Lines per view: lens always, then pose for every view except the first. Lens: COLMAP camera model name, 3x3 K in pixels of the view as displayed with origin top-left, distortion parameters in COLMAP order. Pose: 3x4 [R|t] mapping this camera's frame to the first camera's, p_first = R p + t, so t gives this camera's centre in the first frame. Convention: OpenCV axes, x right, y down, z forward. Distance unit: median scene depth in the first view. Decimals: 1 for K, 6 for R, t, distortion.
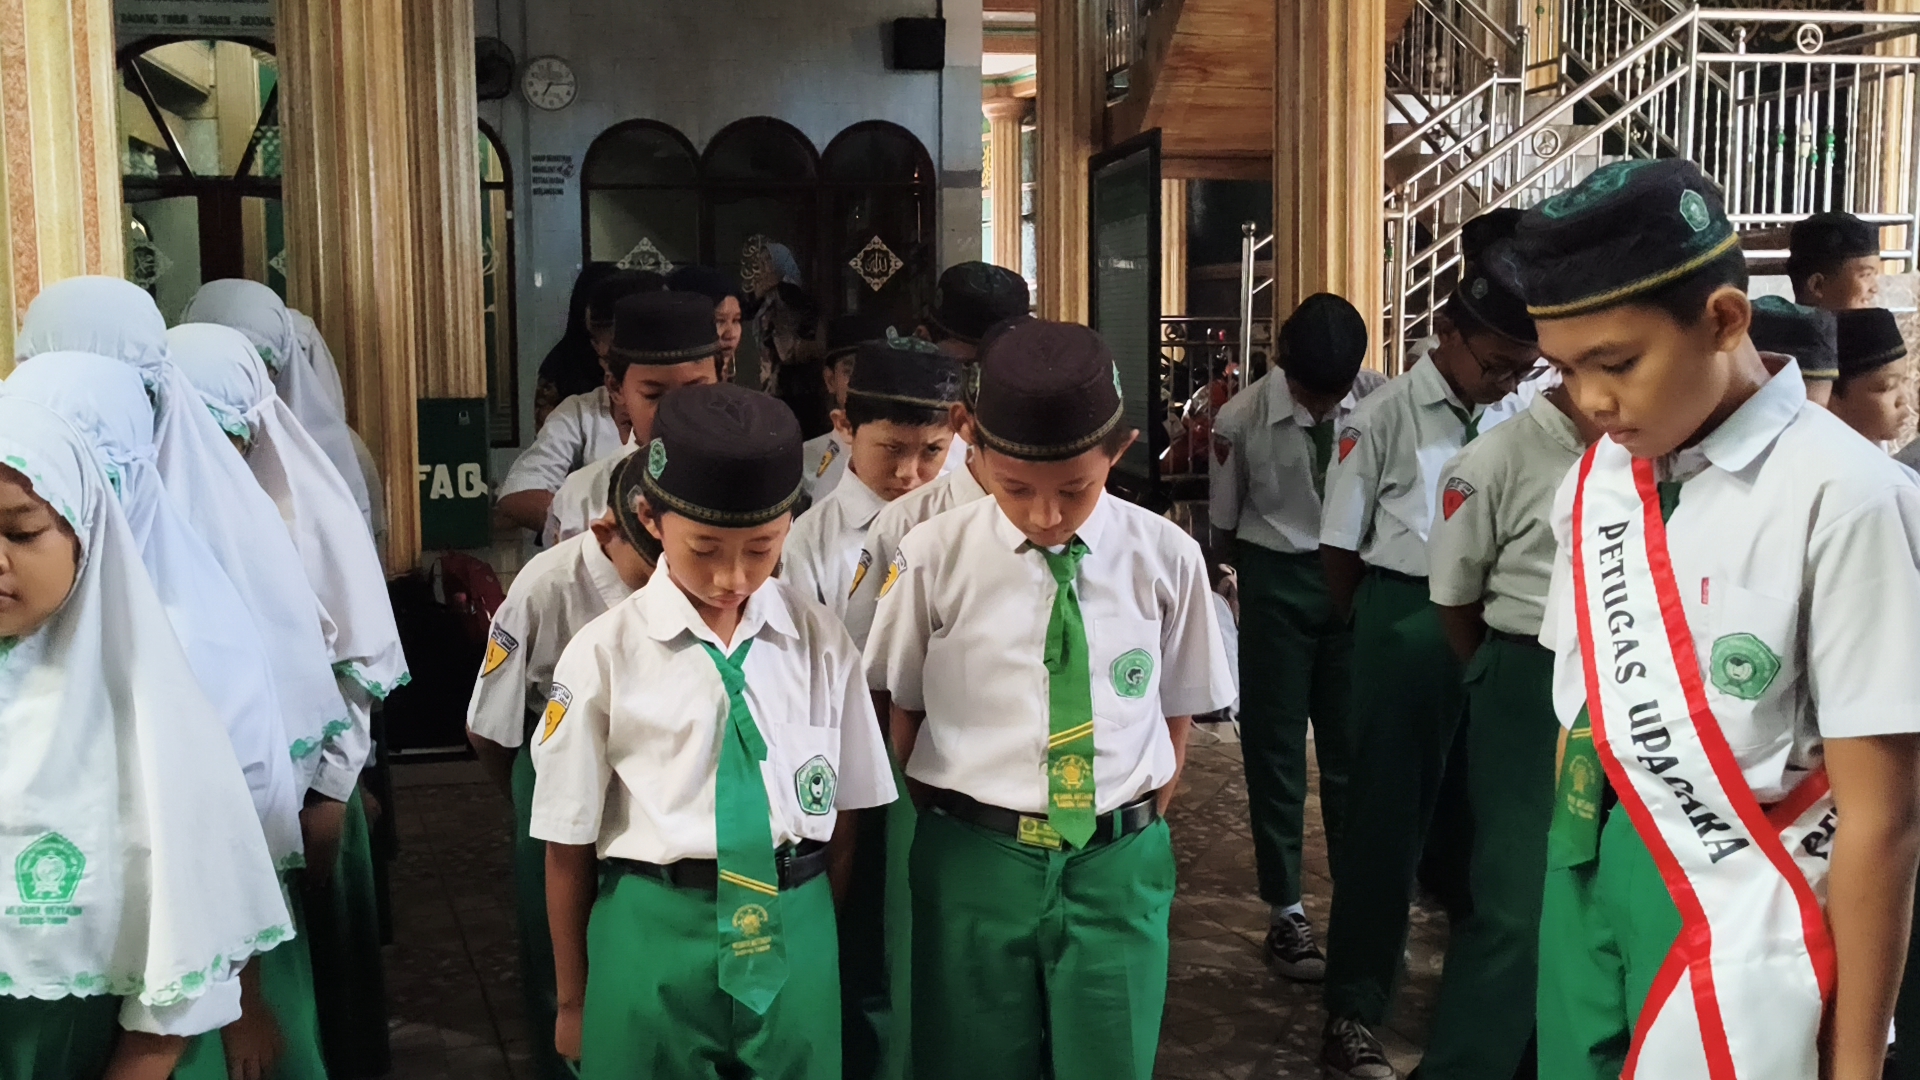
lens RADIAL K [[1720.6, 0, 960.0], [0, 1720.6, 540.0], [0, 0, 1]] dist [-0.006013, -0.009365]
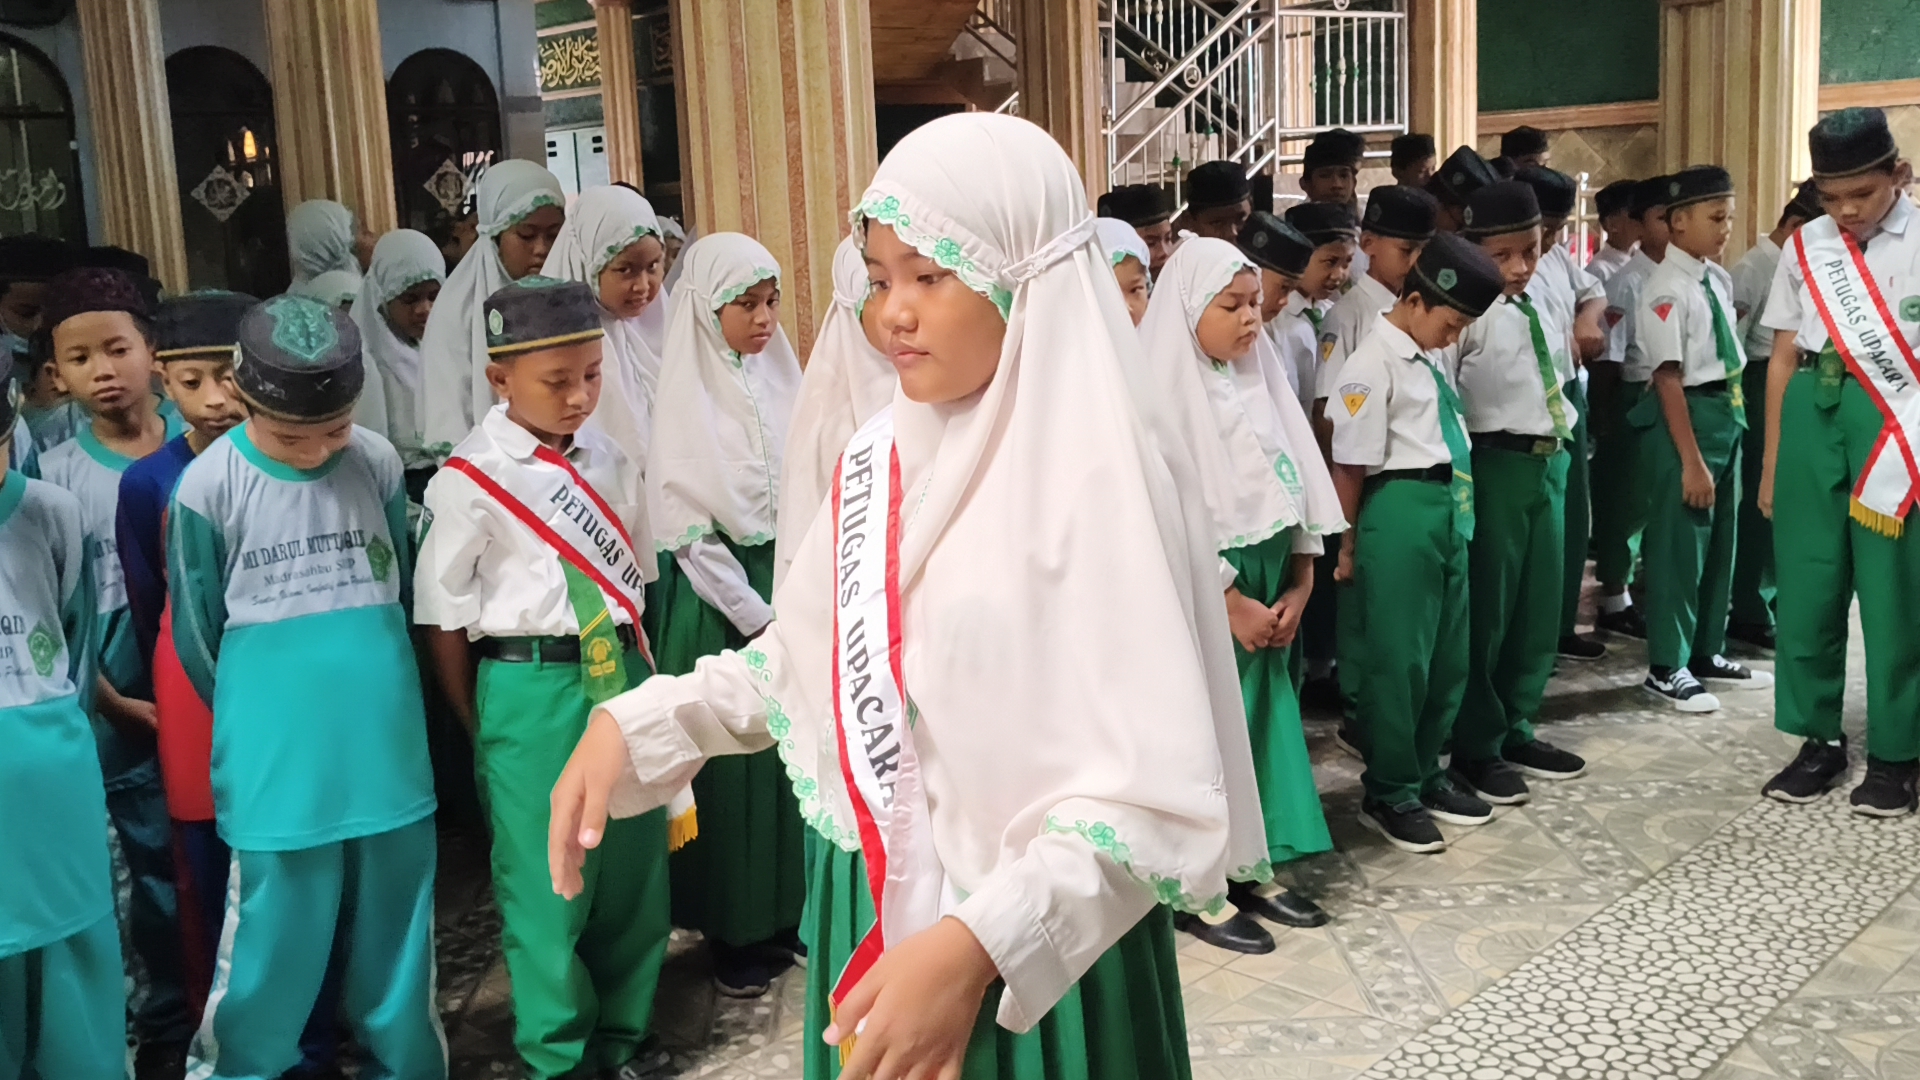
lens RADIAL K [[1720.6, 0, 960.0], [0, 1720.6, 540.0], [0, 0, 1]] dist [-0.006013, -0.009365]
pose [[0.909538, -0.108908, 0.401098, -1.444607], [0.090555, 0.993801, 0.064499, 0.093871], [-0.405636, -0.022343, 0.913762, -0.576224]]
